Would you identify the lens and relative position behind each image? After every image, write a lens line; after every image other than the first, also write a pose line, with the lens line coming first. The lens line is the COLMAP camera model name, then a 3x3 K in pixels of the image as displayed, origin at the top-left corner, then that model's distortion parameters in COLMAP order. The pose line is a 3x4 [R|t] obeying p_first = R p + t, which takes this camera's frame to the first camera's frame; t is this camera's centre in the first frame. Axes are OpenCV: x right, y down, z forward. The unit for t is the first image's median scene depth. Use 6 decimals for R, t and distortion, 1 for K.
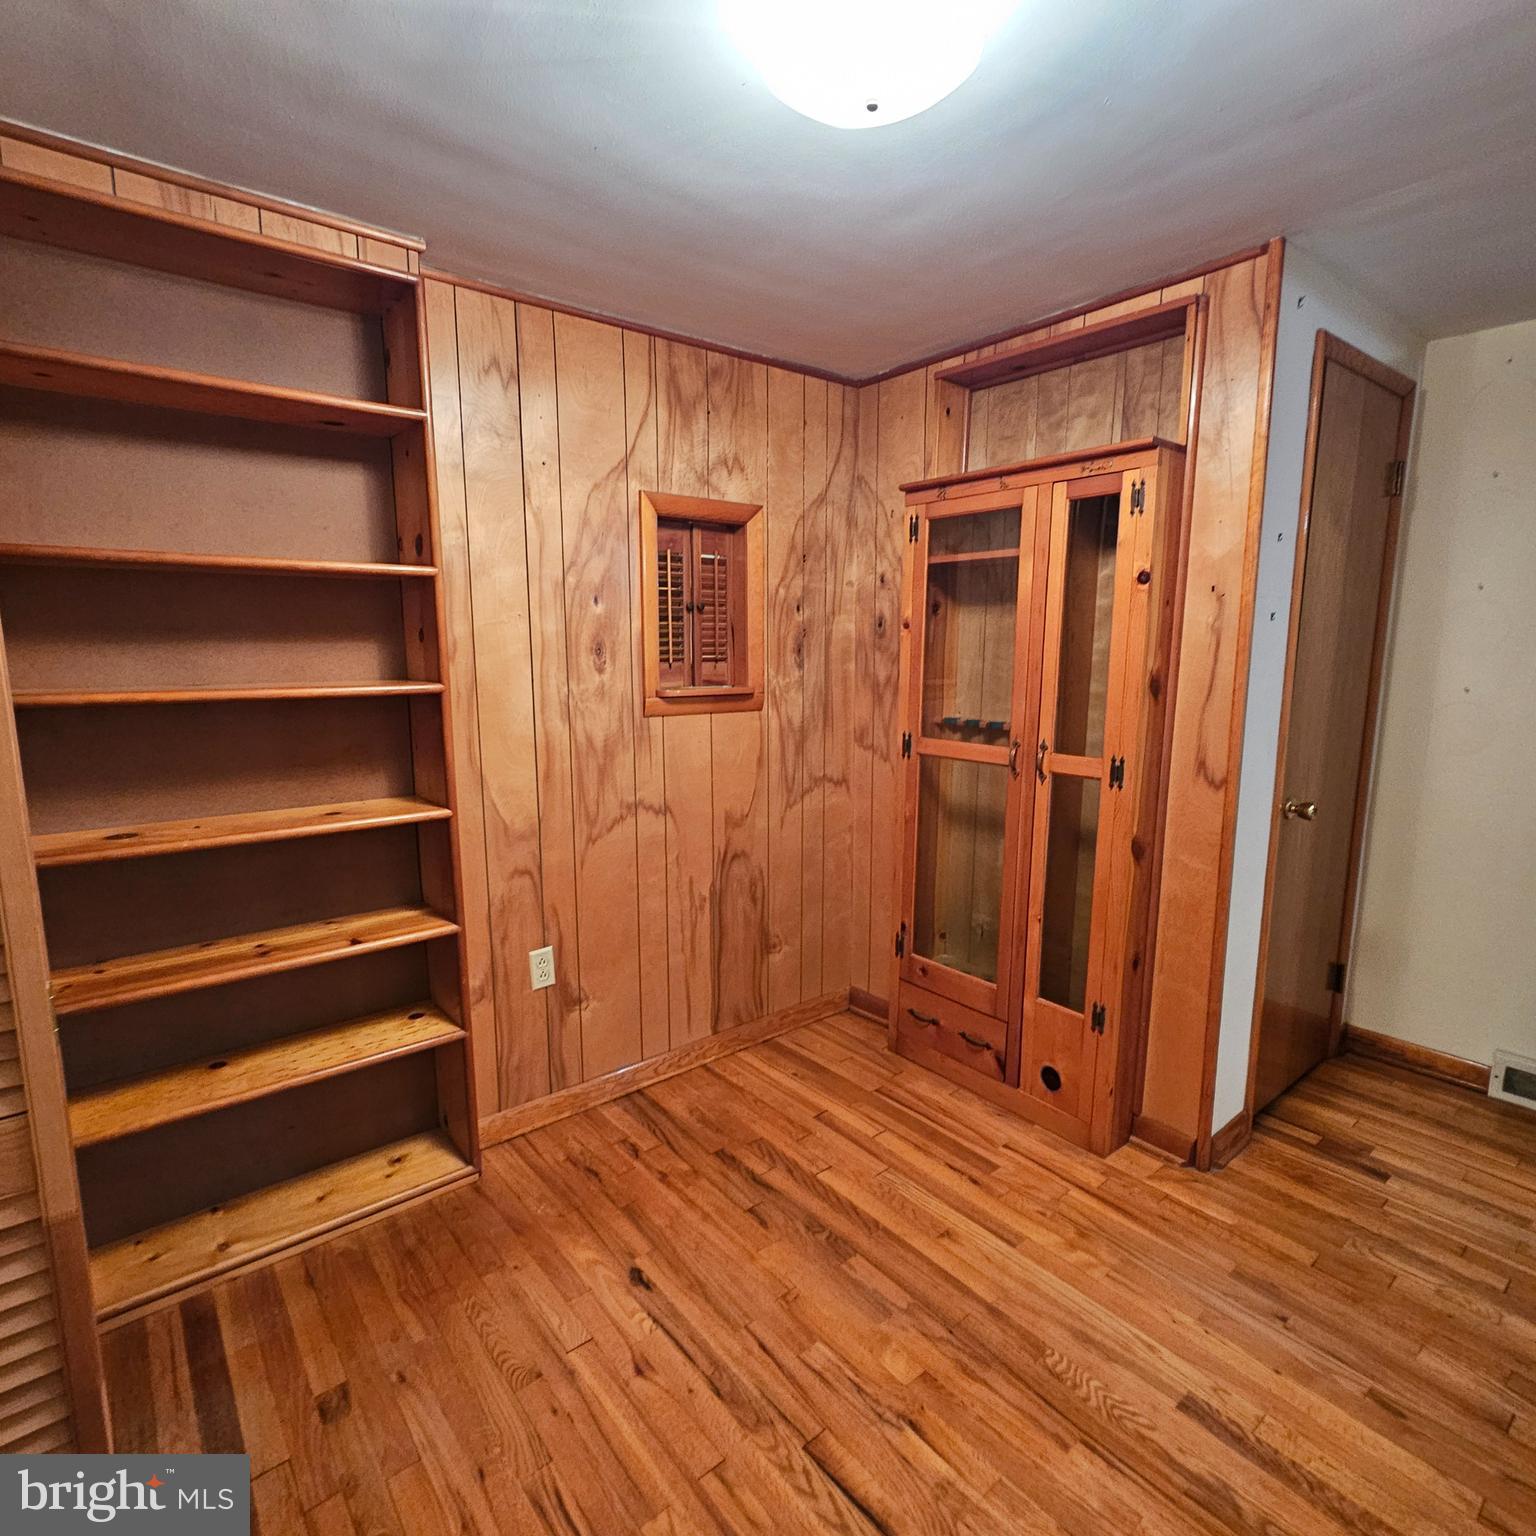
lens RADIAL K [[835.5, 0, 761.7], [0, 835.5, 775.2], [0, 0, 1]] dist [0.008777, -0.003323]
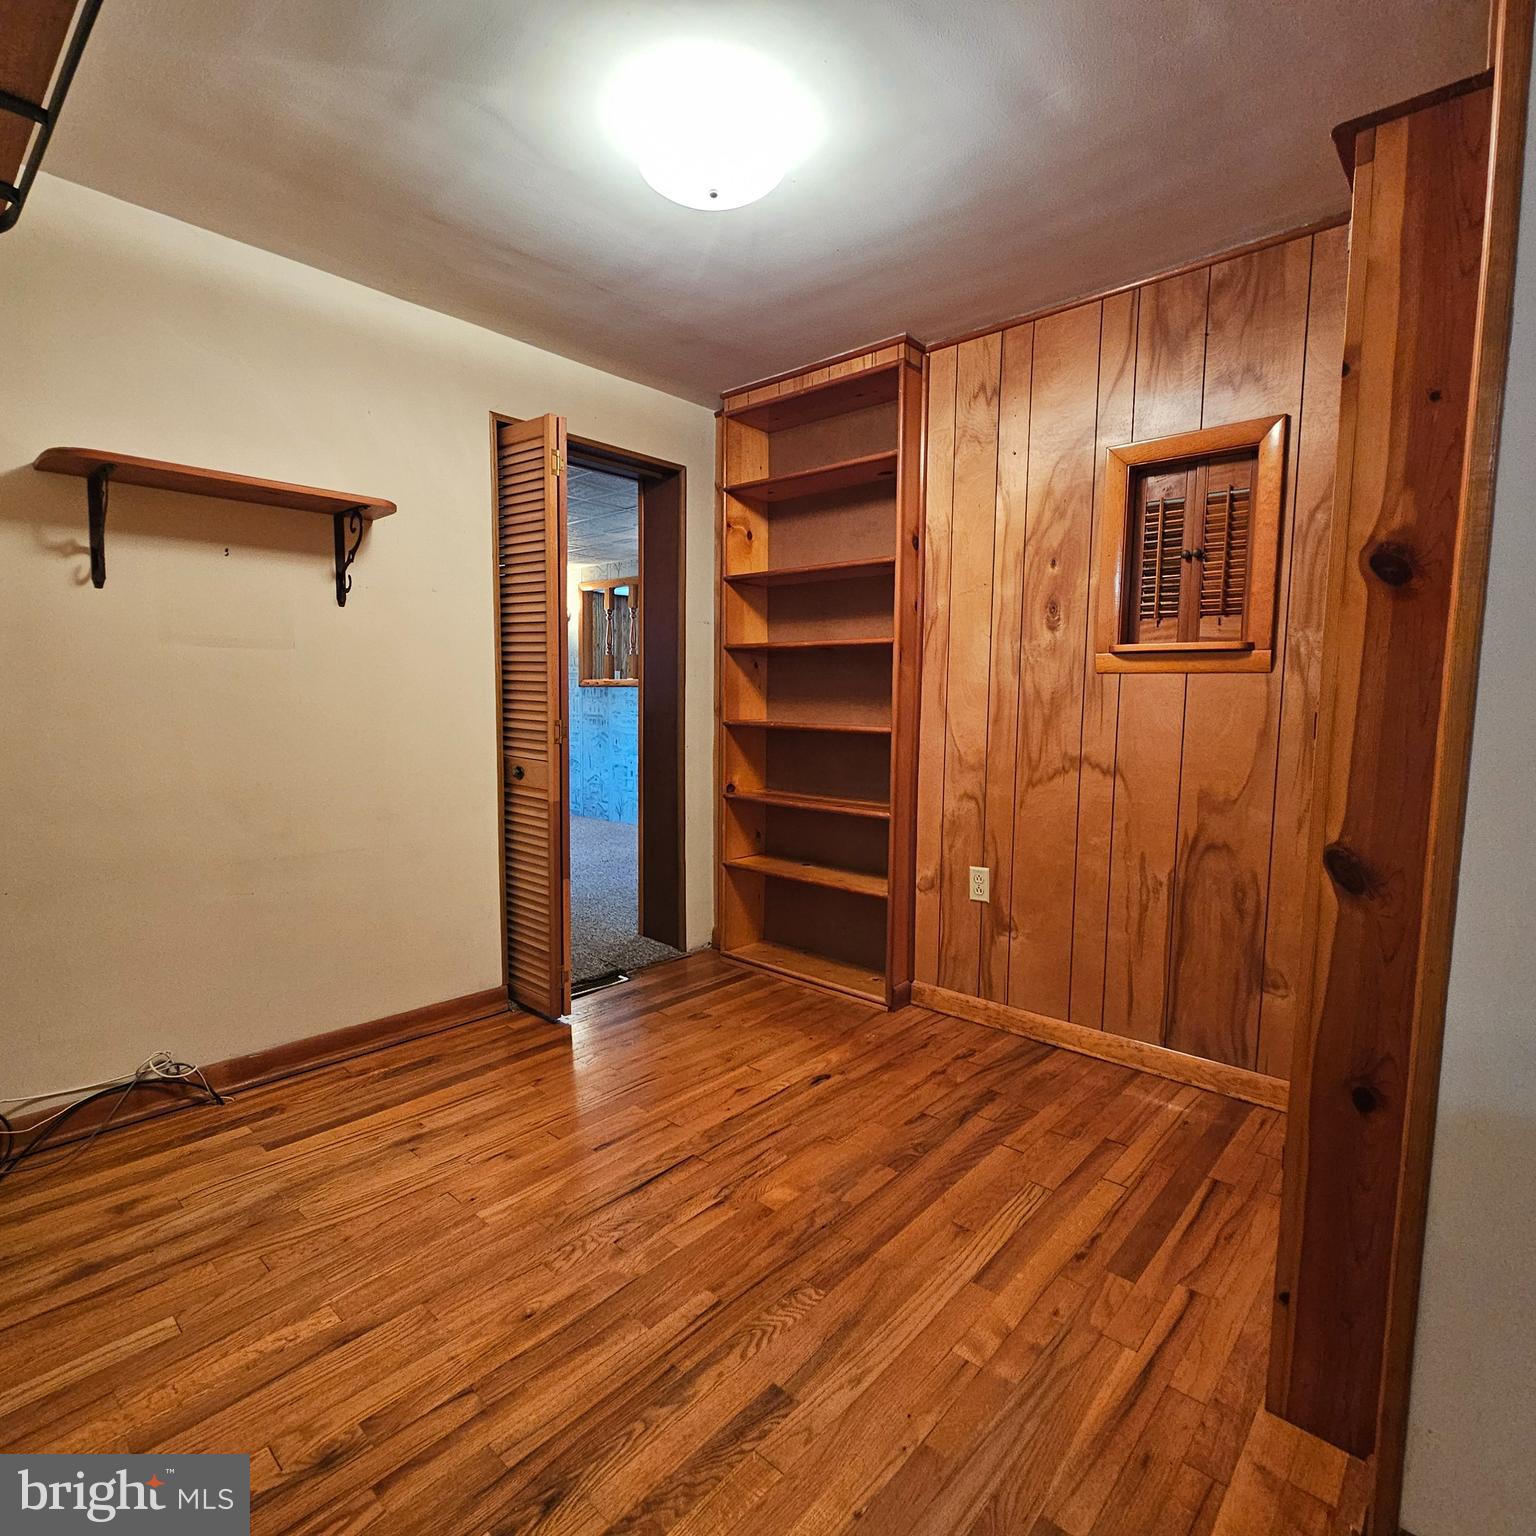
lens RADIAL K [[835.5, 0, 762.2], [0, 835.5, 768.0], [0, 0, 1]] dist [0.008777, -0.003323]
pose [[0.161675, 0.090614, -0.982675, 0.837895], [-0.160449, 0.984939, 0.064425, 0.044537], [0.973713, 0.147253, 0.173779, 0.482460]]
